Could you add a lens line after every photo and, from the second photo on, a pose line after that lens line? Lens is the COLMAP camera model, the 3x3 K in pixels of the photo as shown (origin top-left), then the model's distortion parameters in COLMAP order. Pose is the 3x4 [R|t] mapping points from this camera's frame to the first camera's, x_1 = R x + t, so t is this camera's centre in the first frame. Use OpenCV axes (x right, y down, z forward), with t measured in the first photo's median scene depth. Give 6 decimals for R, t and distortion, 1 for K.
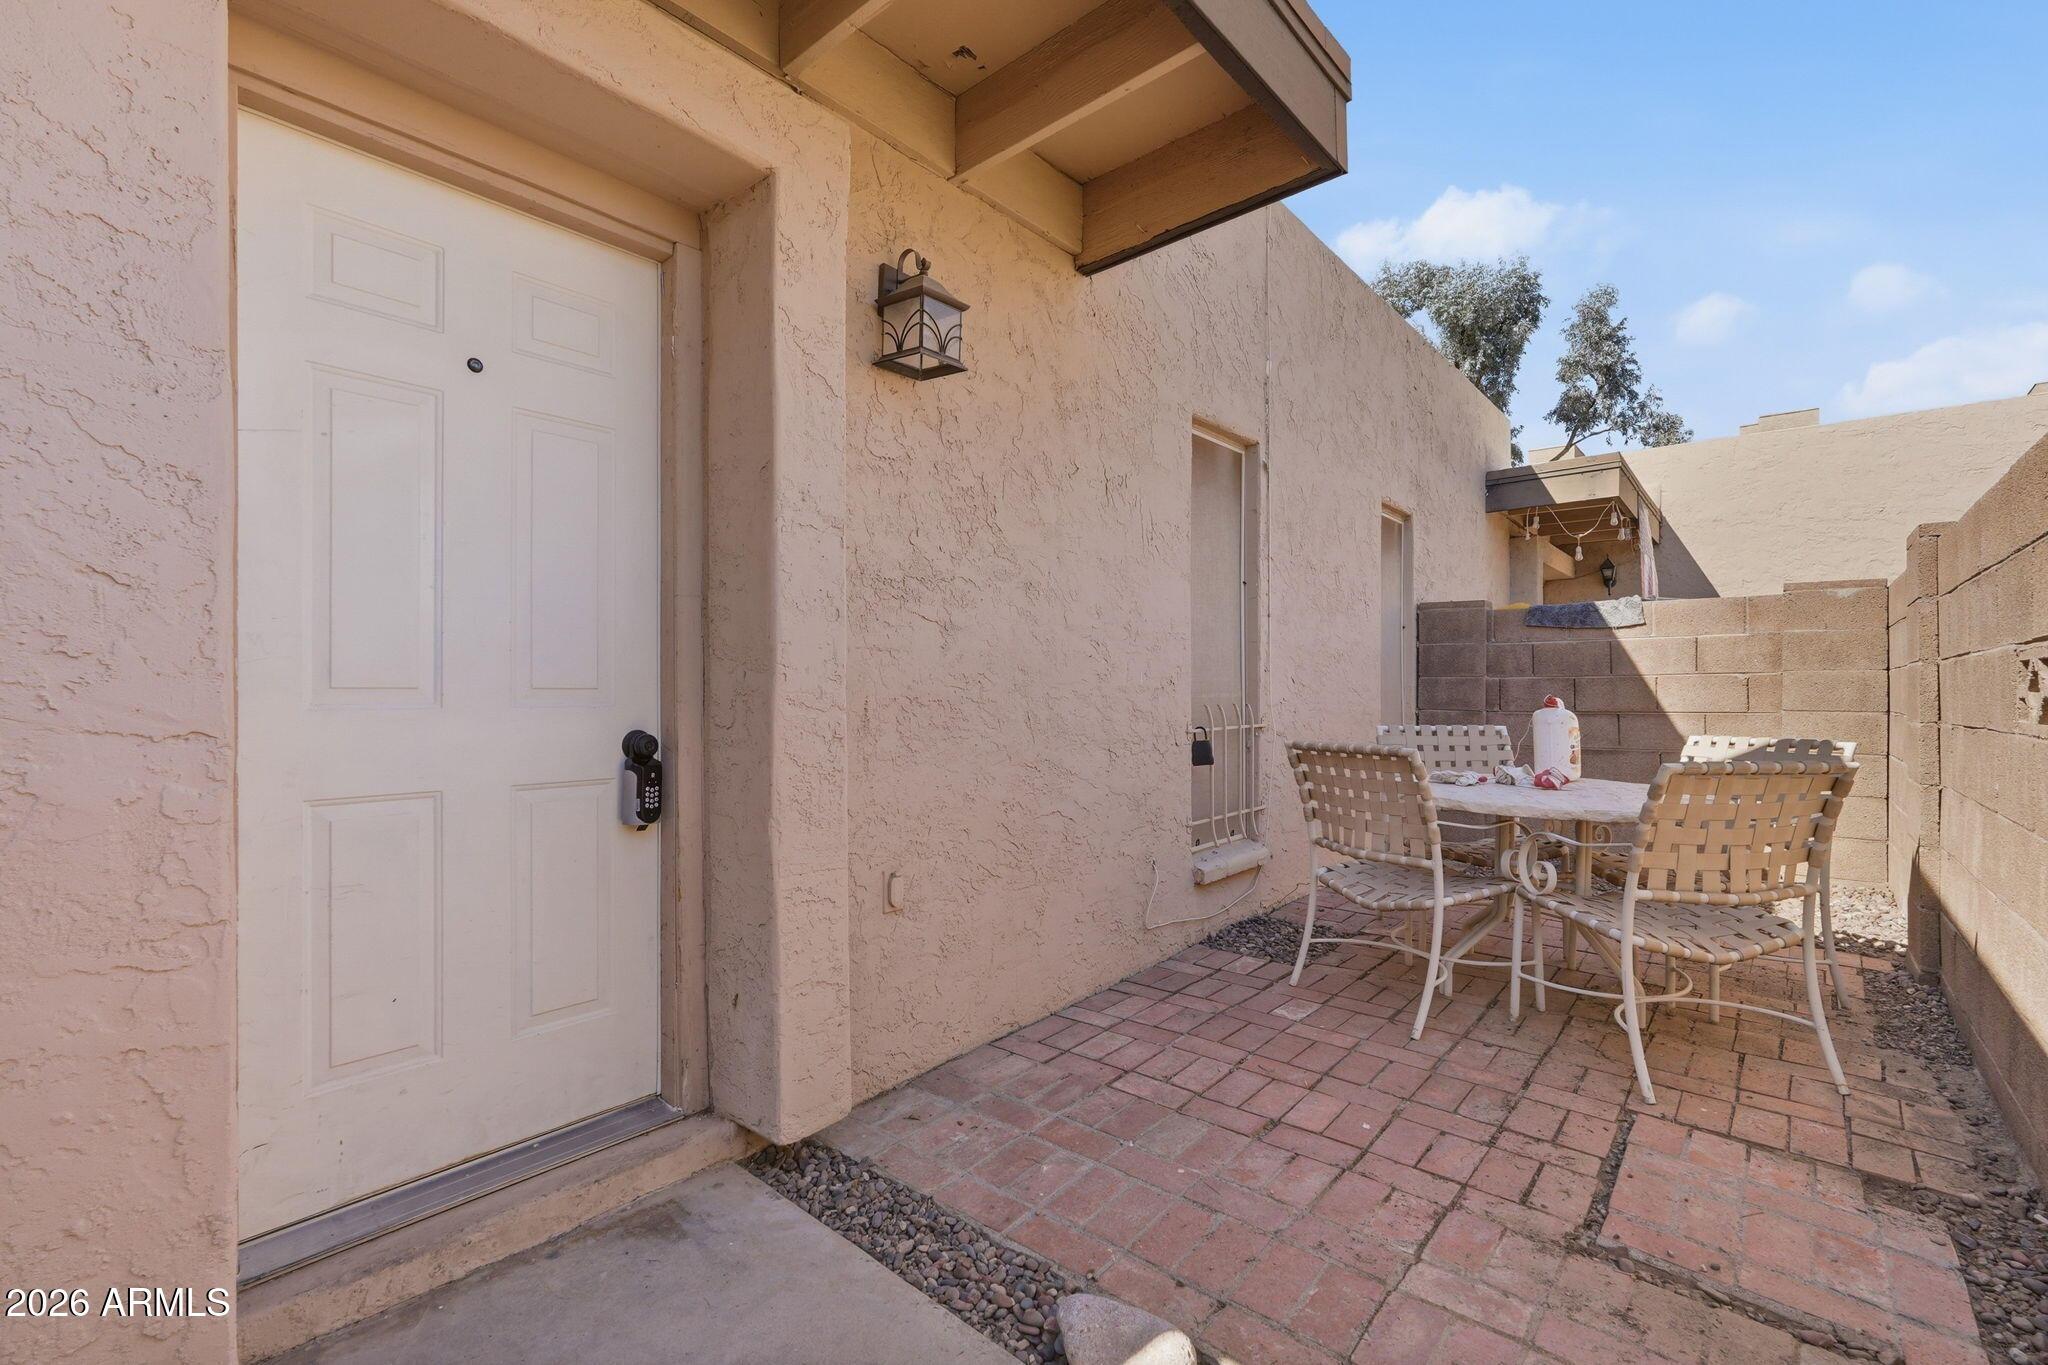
lens RADIAL K [[896.4, 0, 1024.0], [0, 896.4, 682.5], [0, 0, 1]] dist [-0.019001, 0.007733]
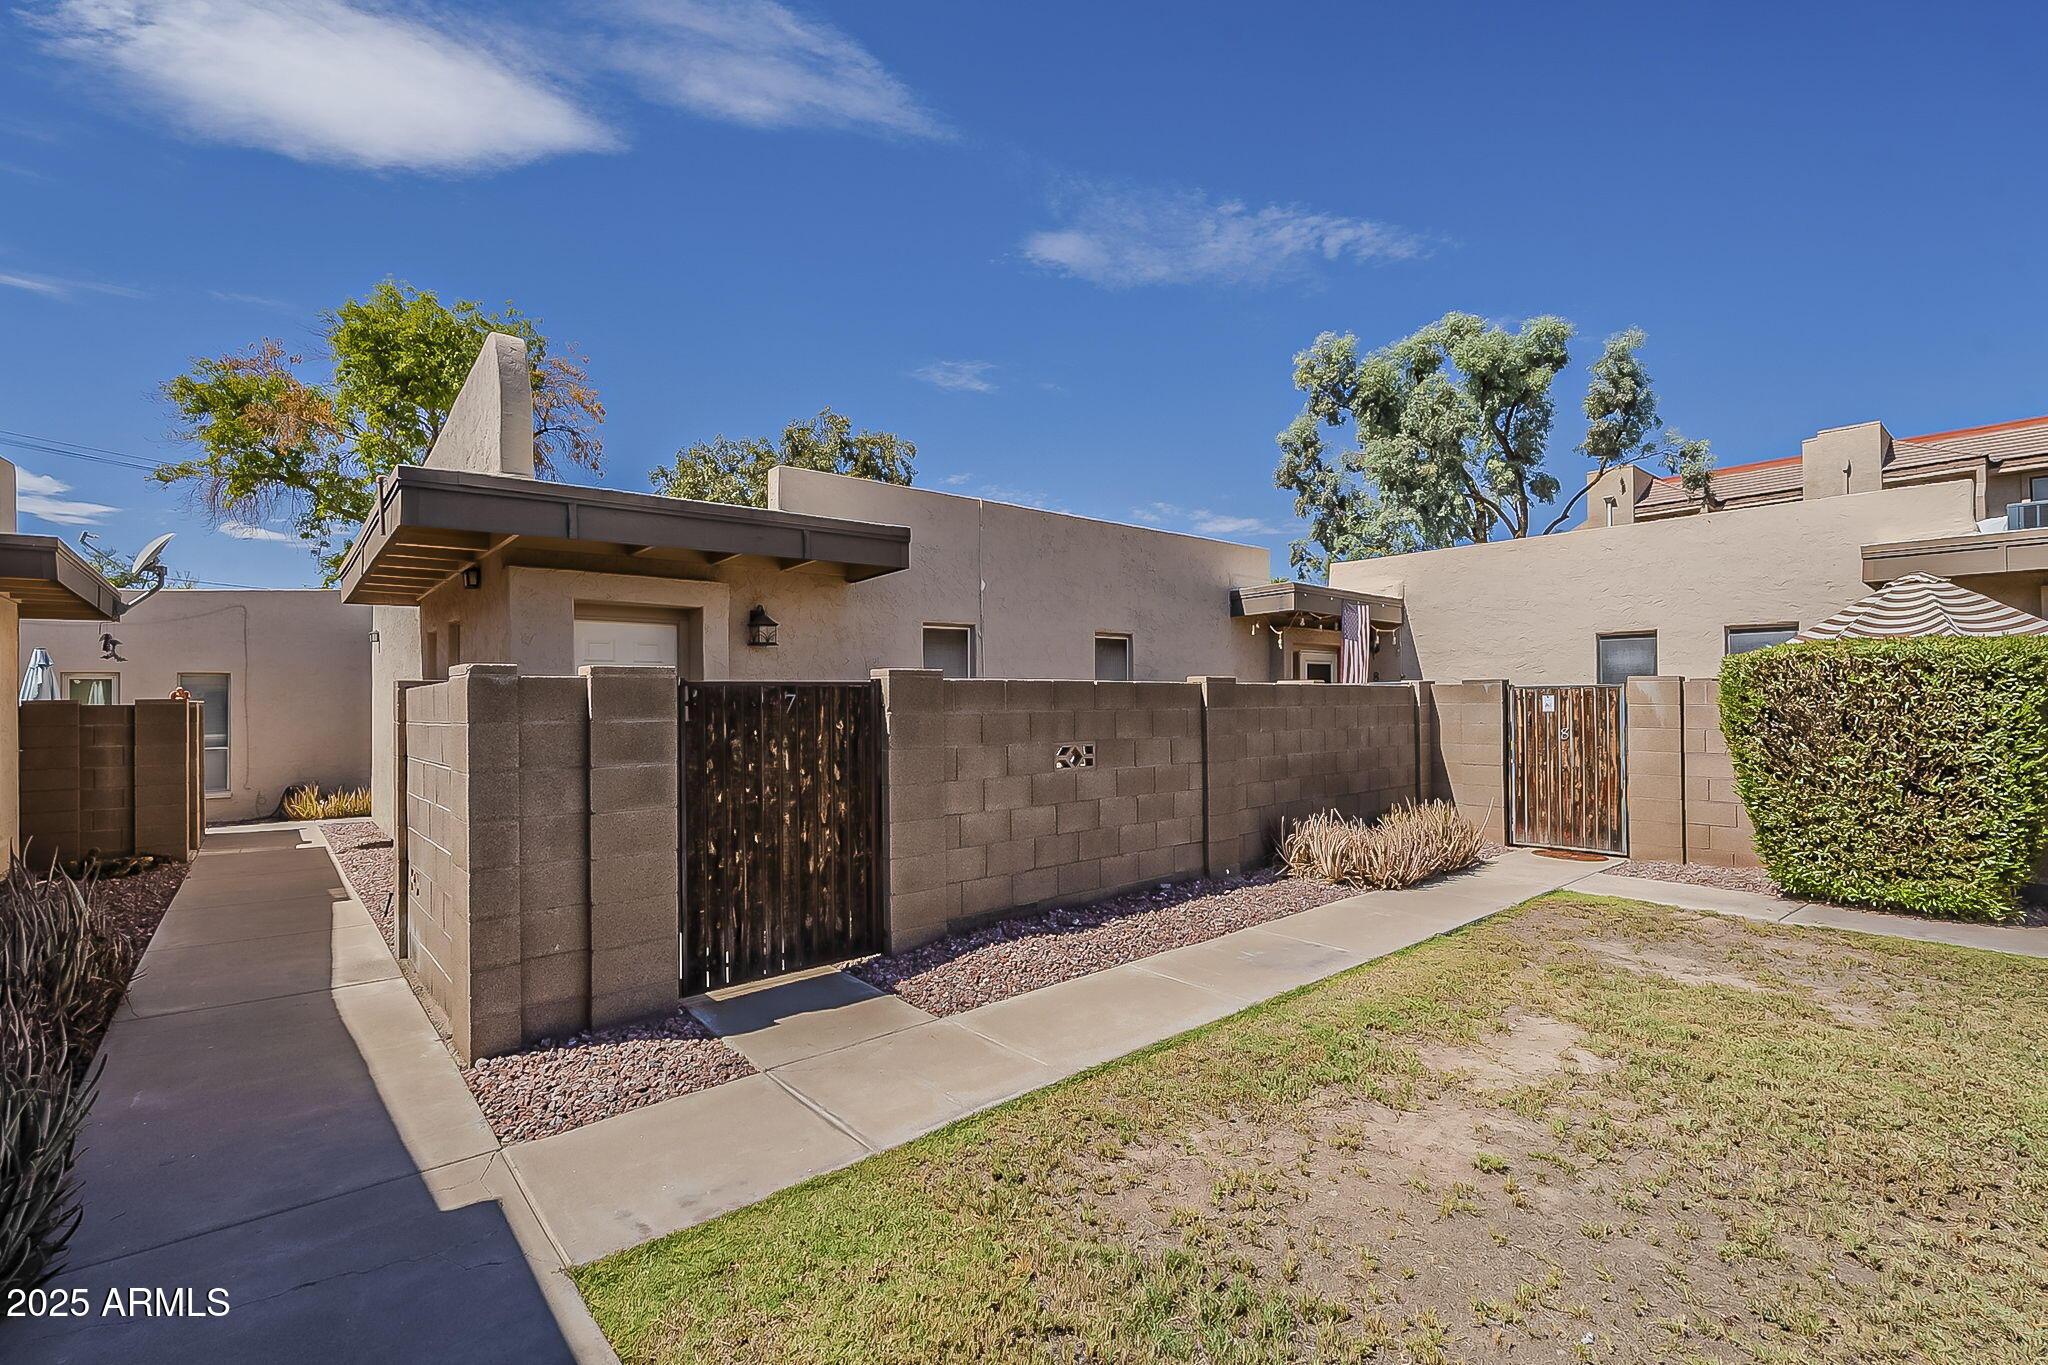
lens RADIAL K [[900.1, 0, 1021.6], [0, 900.1, 688.2], [0, 0, 1]] dist [-0.014933, 0.008300]
pose [[0.988230, -0.013745, -0.152358, 0.101828], [0.012400, 0.999875, -0.009771, -0.014055], [0.152473, 0.007767, 0.988277, -0.156991]]
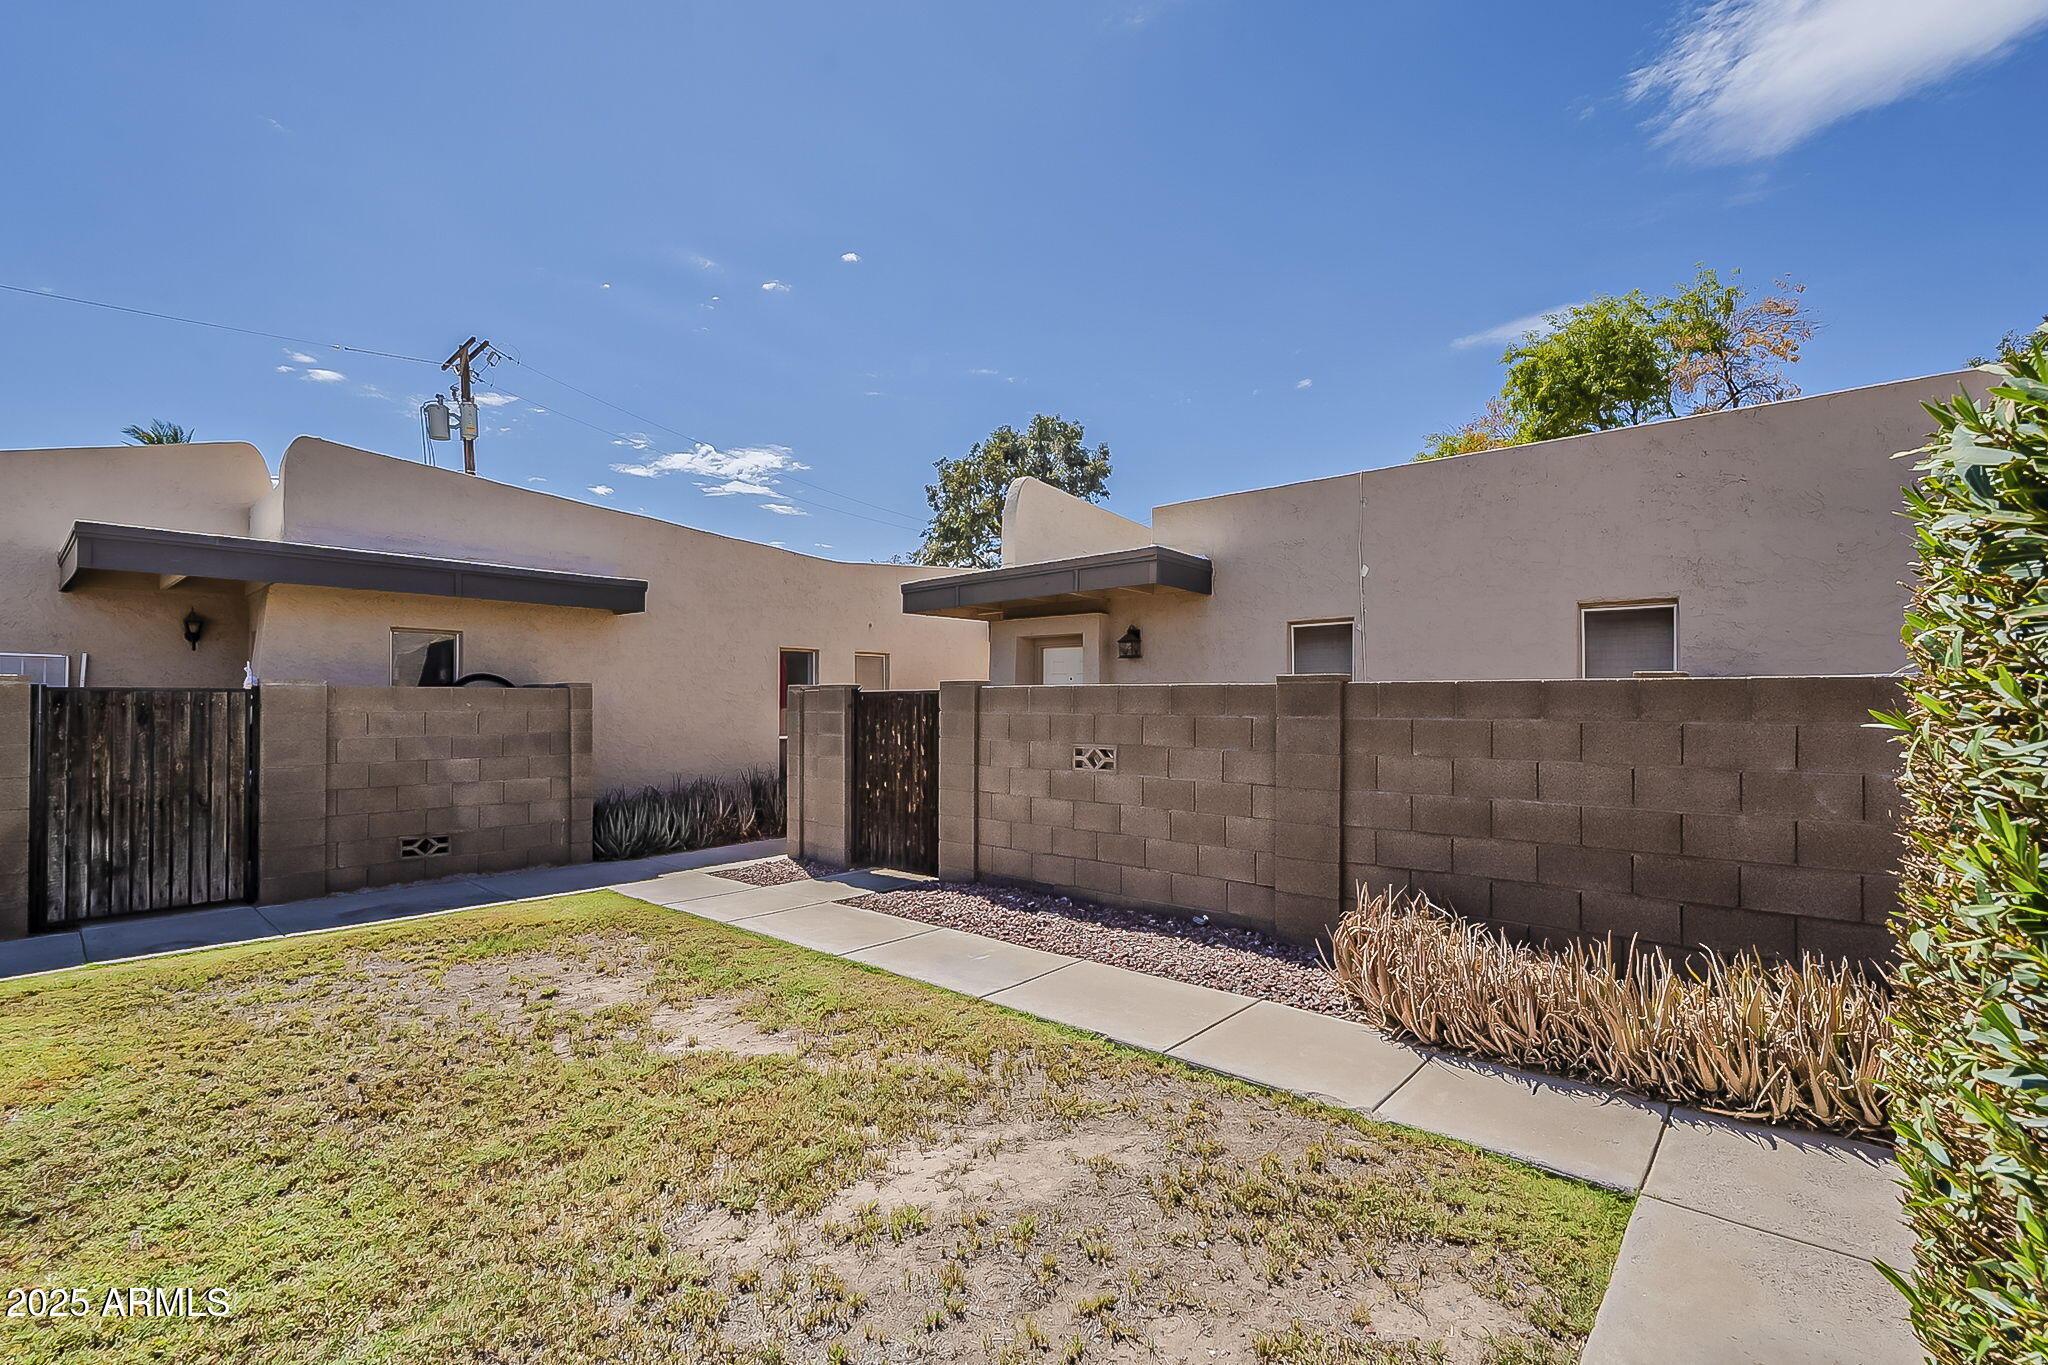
lens RADIAL K [[905.9, 0, 1024.3], [0, 905.9, 685.5], [0, 0, 1]] dist [-0.011267, 0.006912]
pose [[-0.006697, -0.019823, -0.999781, 0.314588], [0.004016, 0.999795, -0.019850, -0.013460], [0.999970, -0.004148, -0.006616, 0.049561]]
